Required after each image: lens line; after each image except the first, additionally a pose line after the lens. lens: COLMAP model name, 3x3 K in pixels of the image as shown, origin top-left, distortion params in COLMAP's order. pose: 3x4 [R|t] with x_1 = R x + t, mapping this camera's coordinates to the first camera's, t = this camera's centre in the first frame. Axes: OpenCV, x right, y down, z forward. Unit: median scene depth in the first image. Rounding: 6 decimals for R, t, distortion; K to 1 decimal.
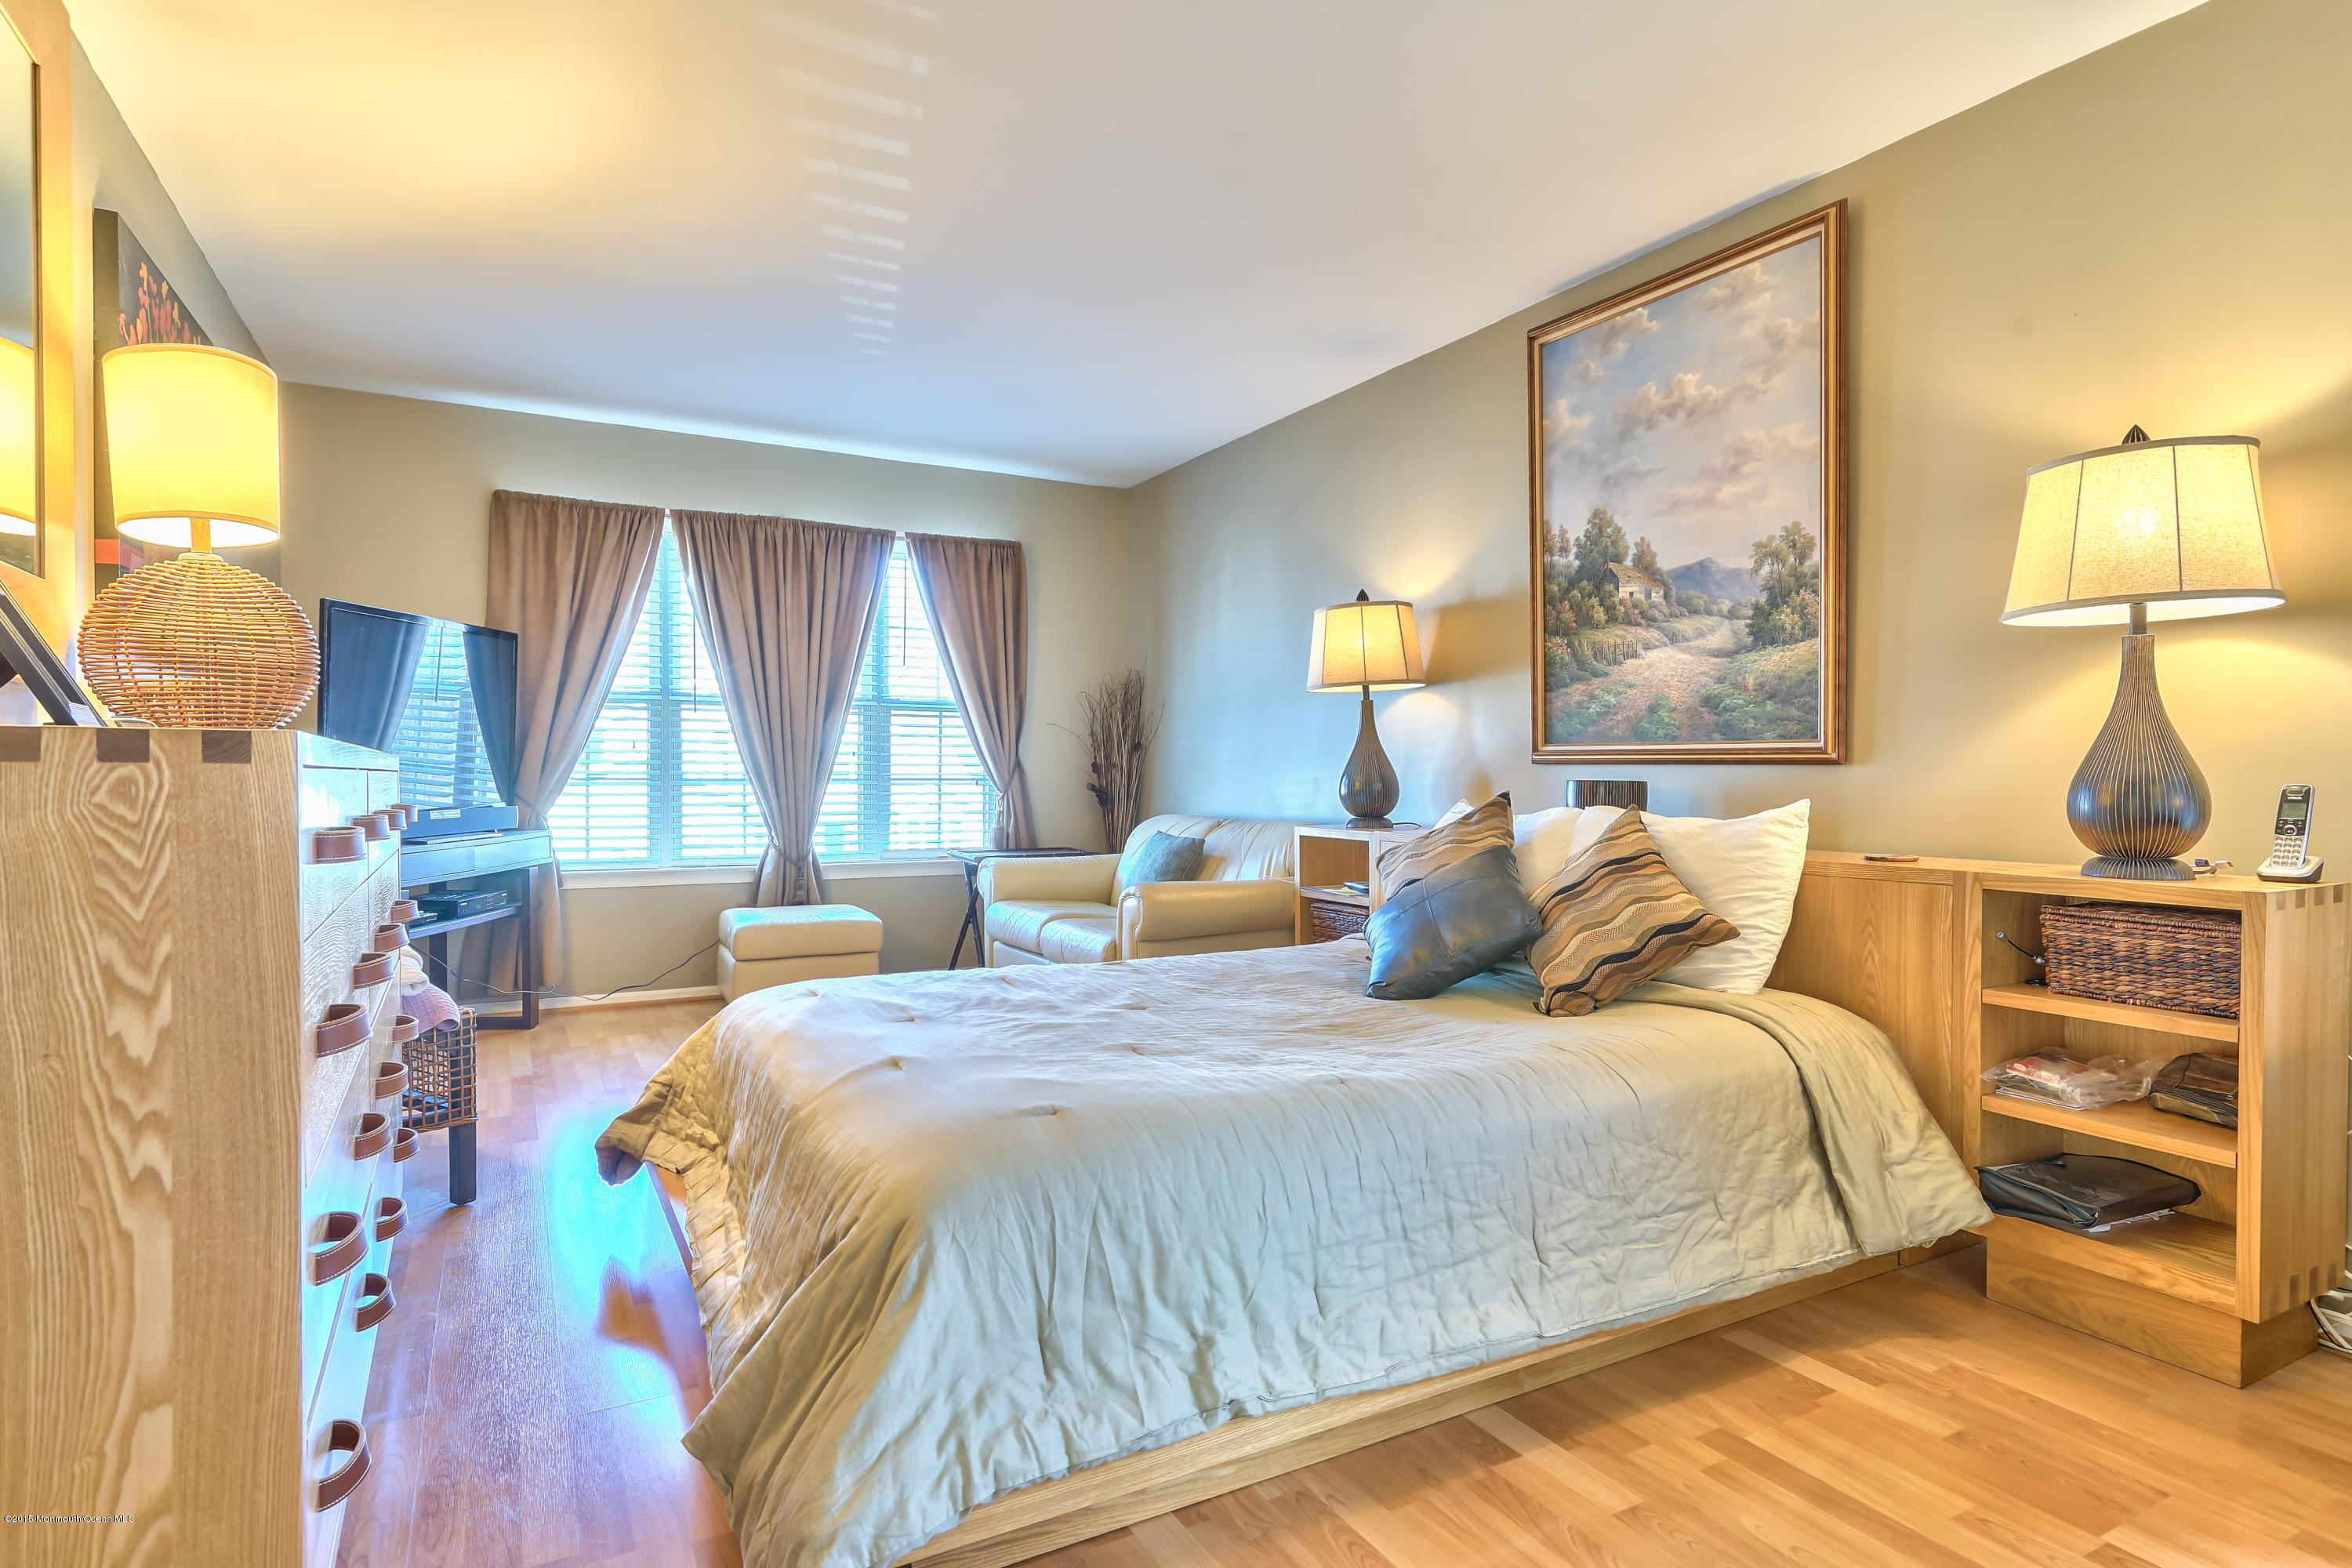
lens RADIAL K [[1201.8, 0, 1175.7], [0, 1201.8, 785.2], [0, 0, 1]] dist [-0.002028, 0.000466]
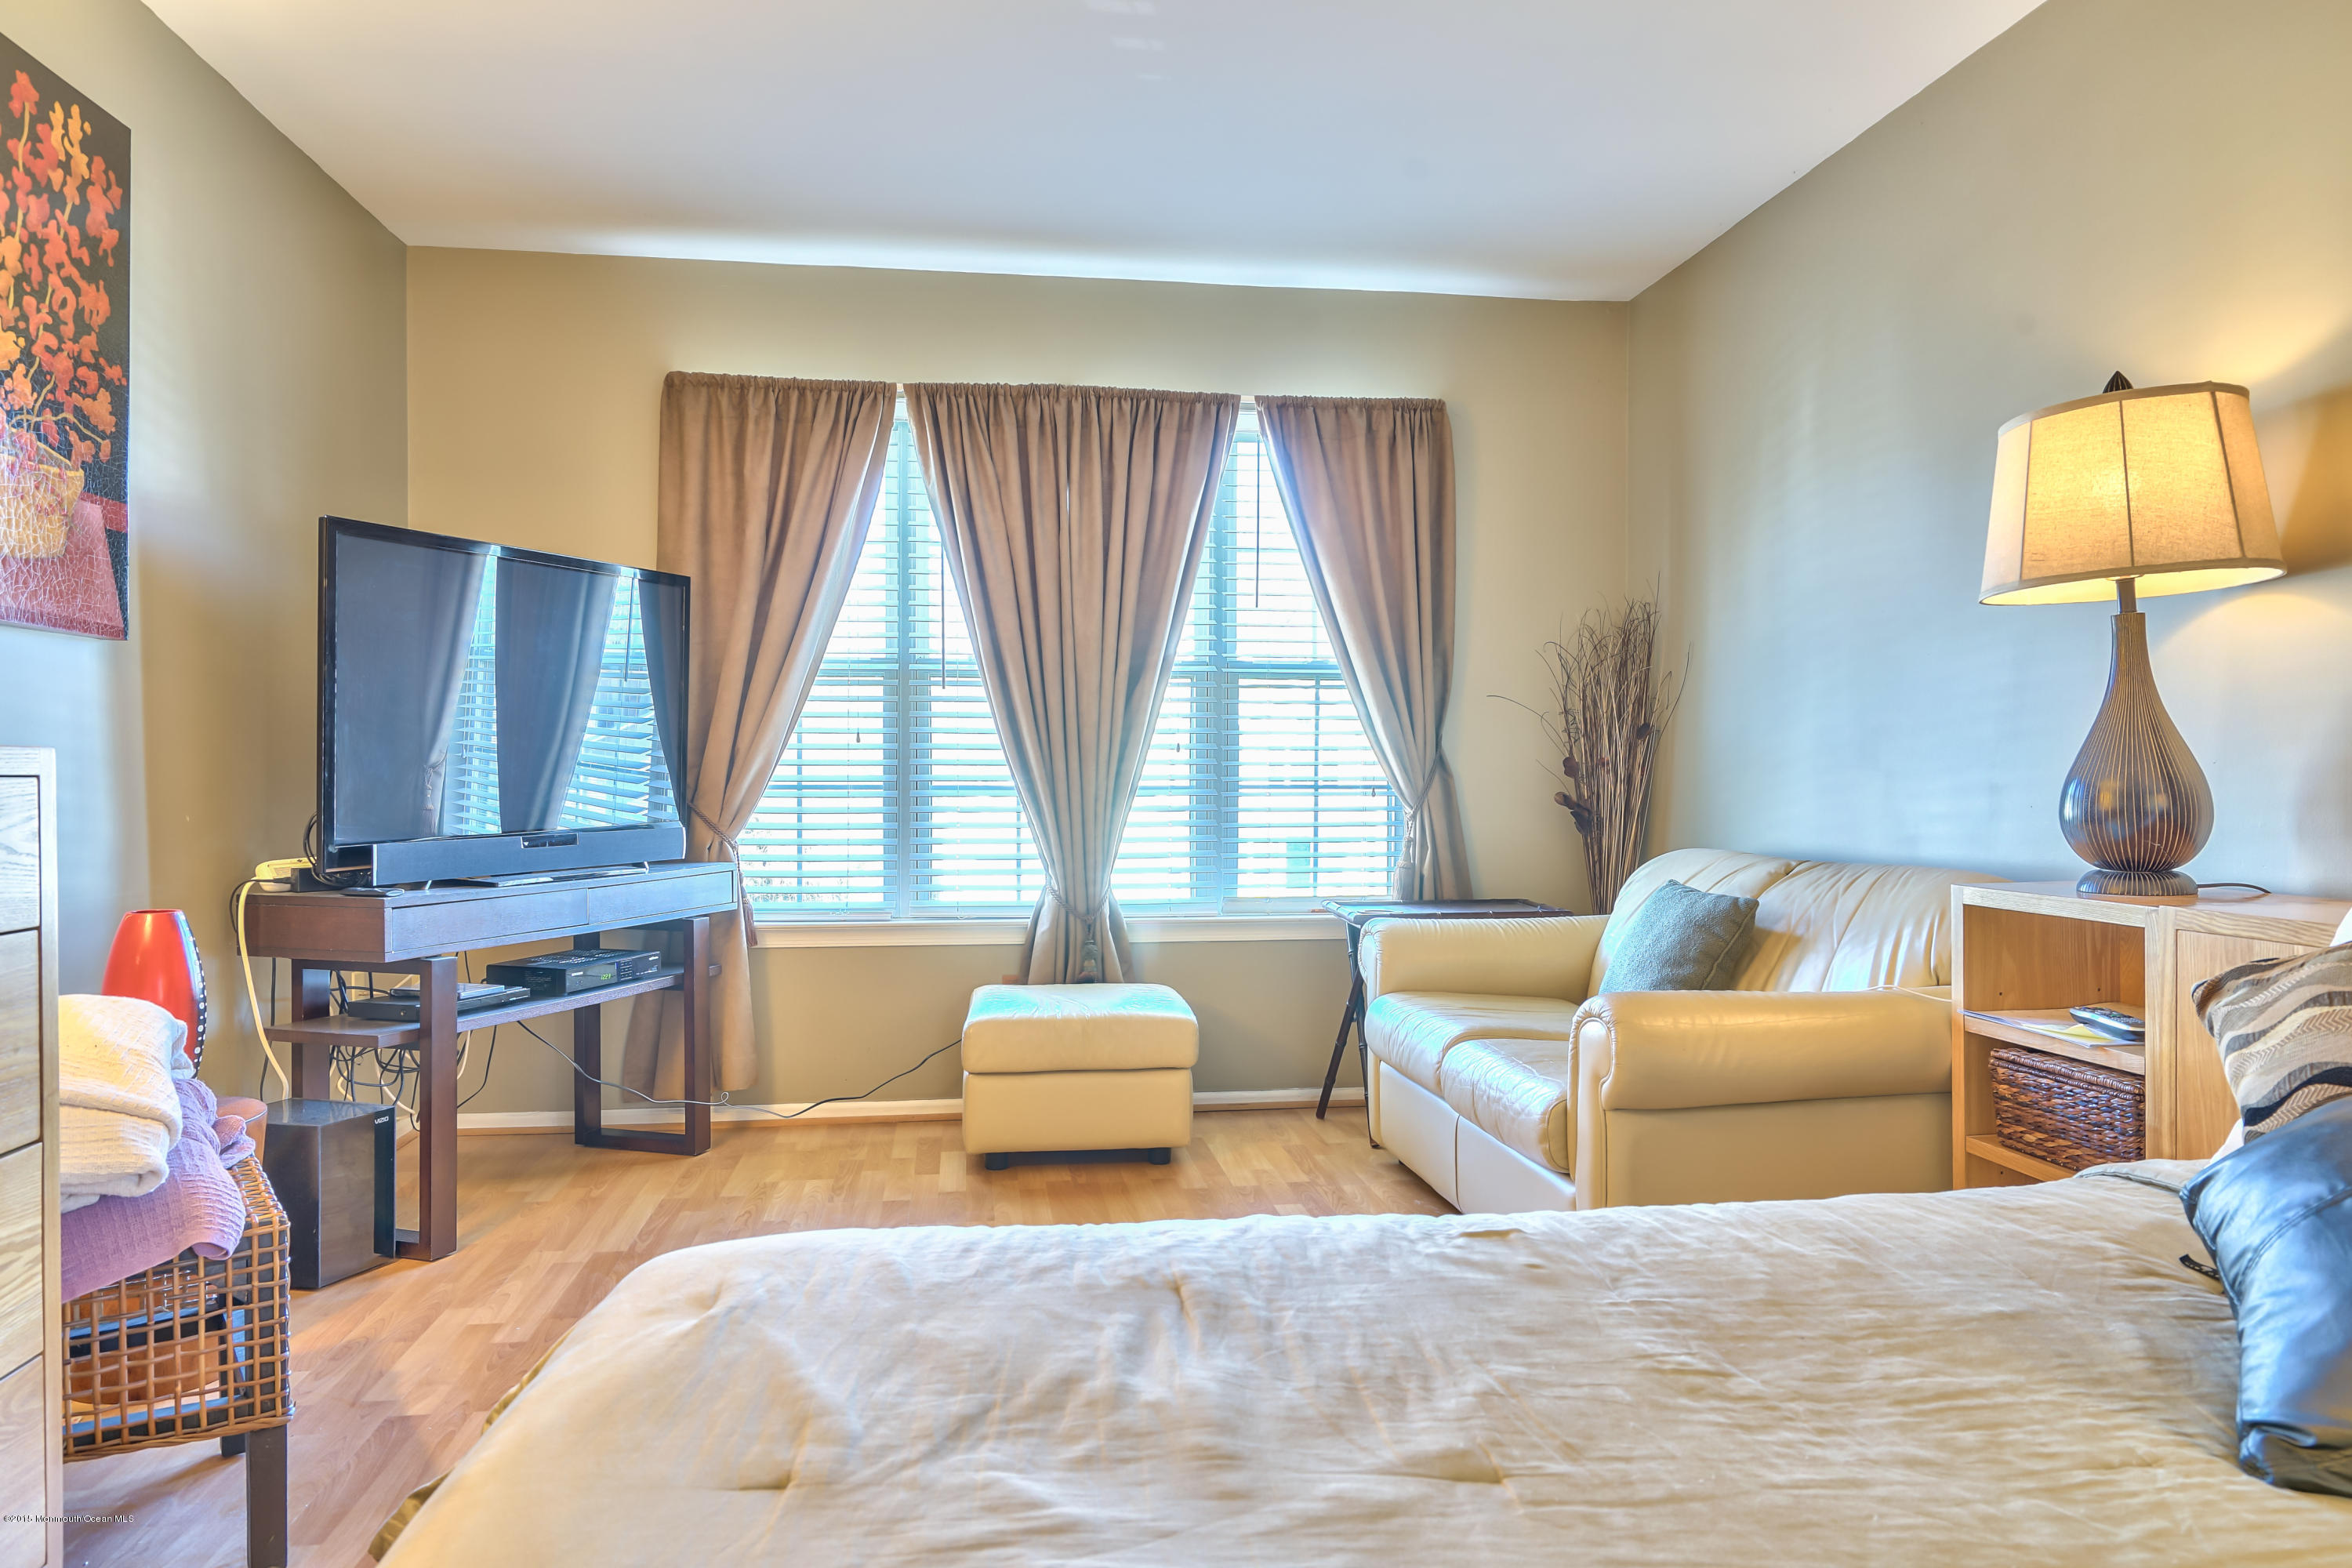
lens RADIAL K [[1541.4, 0, 1169.1], [0, 1541.4, 786.5], [0, 0, 1]] dist [-0.005546, -0.001548]
pose [[0.937073, -0.001105, -0.349132, 0.016207], [-0.000577, 0.999989, -0.004714, -0.001624], [0.349134, 0.004619, 0.937062, 0.246864]]
